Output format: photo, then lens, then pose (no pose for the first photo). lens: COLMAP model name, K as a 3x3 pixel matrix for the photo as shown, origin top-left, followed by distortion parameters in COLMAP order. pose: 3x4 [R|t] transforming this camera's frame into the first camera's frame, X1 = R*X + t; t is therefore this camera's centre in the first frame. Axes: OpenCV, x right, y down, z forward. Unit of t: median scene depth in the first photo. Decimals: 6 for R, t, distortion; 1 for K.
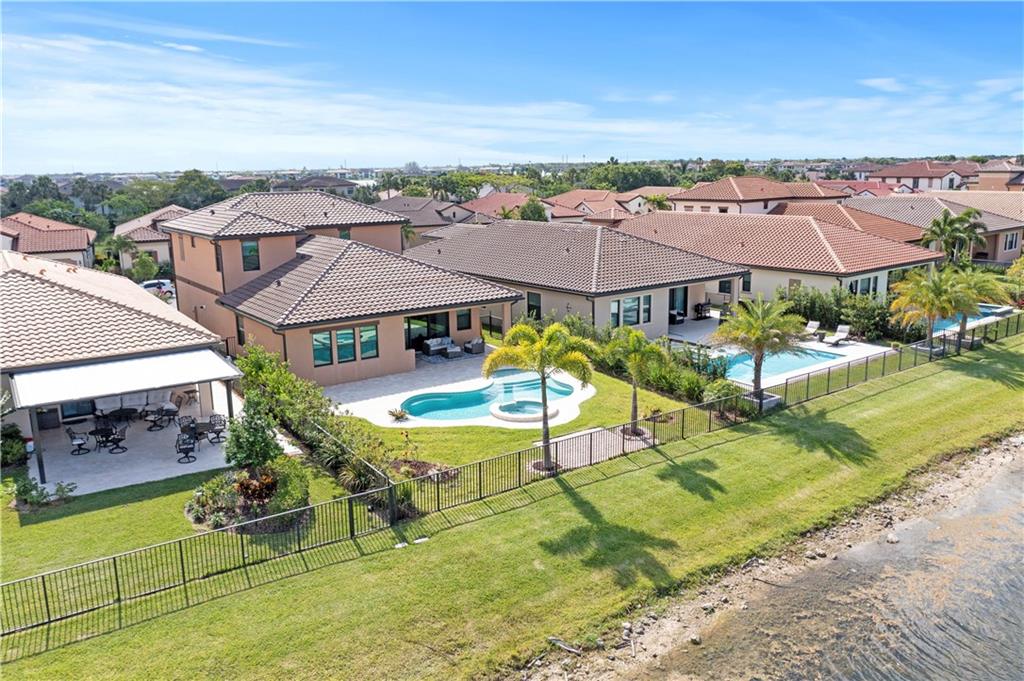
lens RADIAL K [[806.9, 0, 512.0], [0, 806.9, 340.5], [0, 0, 1]] dist [-0.006027, -0.002096]
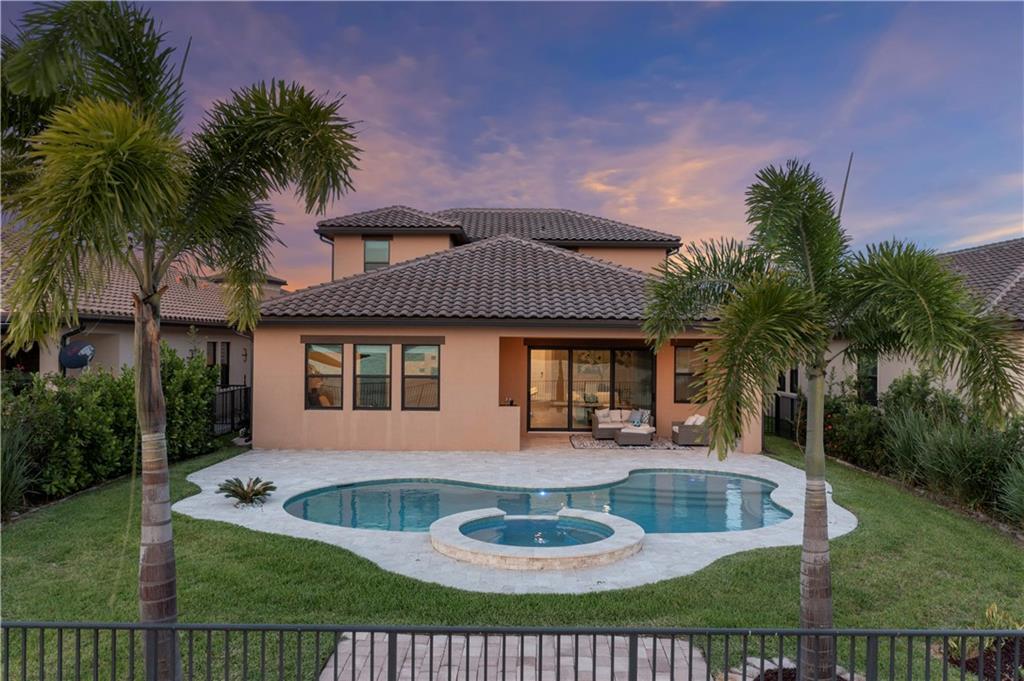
lens RADIAL K [[806.9, 0, 512.0], [0, 806.9, 340.5], [0, 0, 1]] dist [-0.006027, -0.002096]
pose [[0.815915, 0.016800, -0.577928, 0.162787], [-0.141789, 0.974868, -0.171837, 0.059134], [0.560517, 0.222148, 0.797791, 0.635718]]
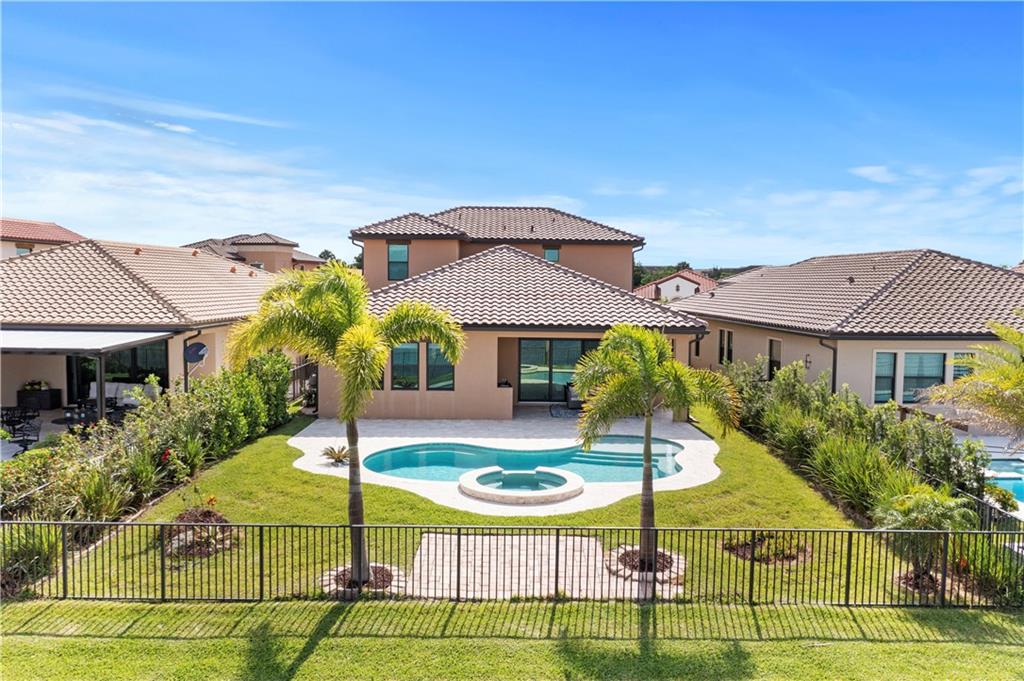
lens RADIAL K [[806.9, 0, 512.0], [0, 806.9, 340.5], [0, 0, 1]] dist [-0.006027, -0.002096]
pose [[0.820465, 0.063743, -0.568132, 0.269171], [-0.144671, 0.984569, -0.098459, 0.040240], [0.553089, 0.162975, 0.817026, 0.473373]]
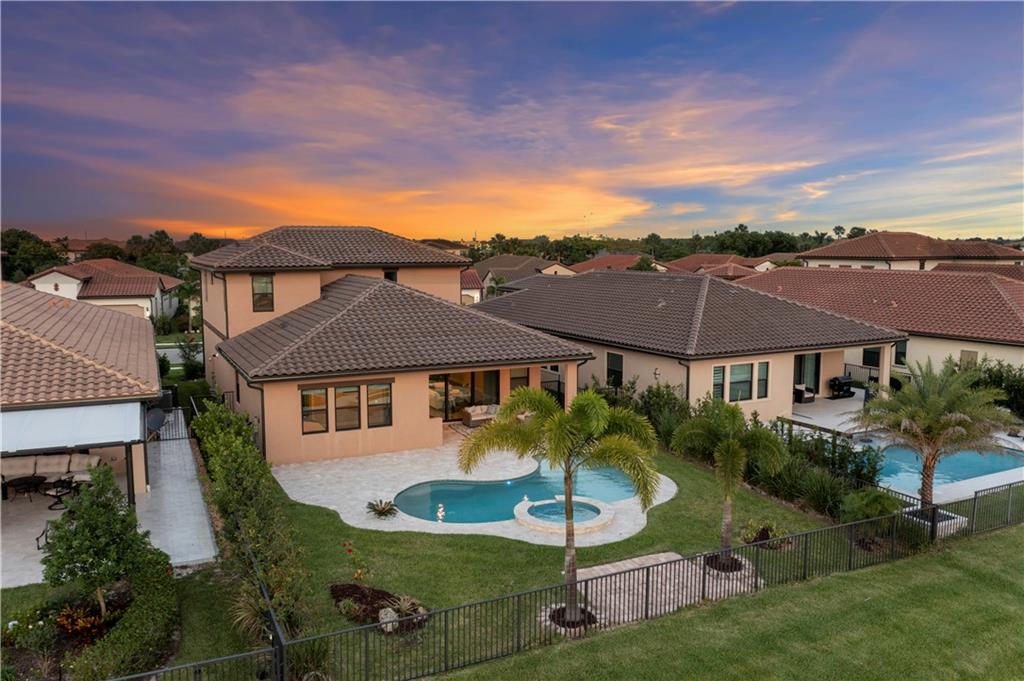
lens RADIAL K [[824.3, 0, 512.0], [0, 824.3, 340.5], [0, 0, 1]] dist [-0.011519, -0.004721]
pose [[0.988494, 0.036319, -0.146838, 0.058682], [-0.049331, 0.995076, -0.085965, 0.002093], [0.142993, 0.092219, 0.985418, 0.257928]]
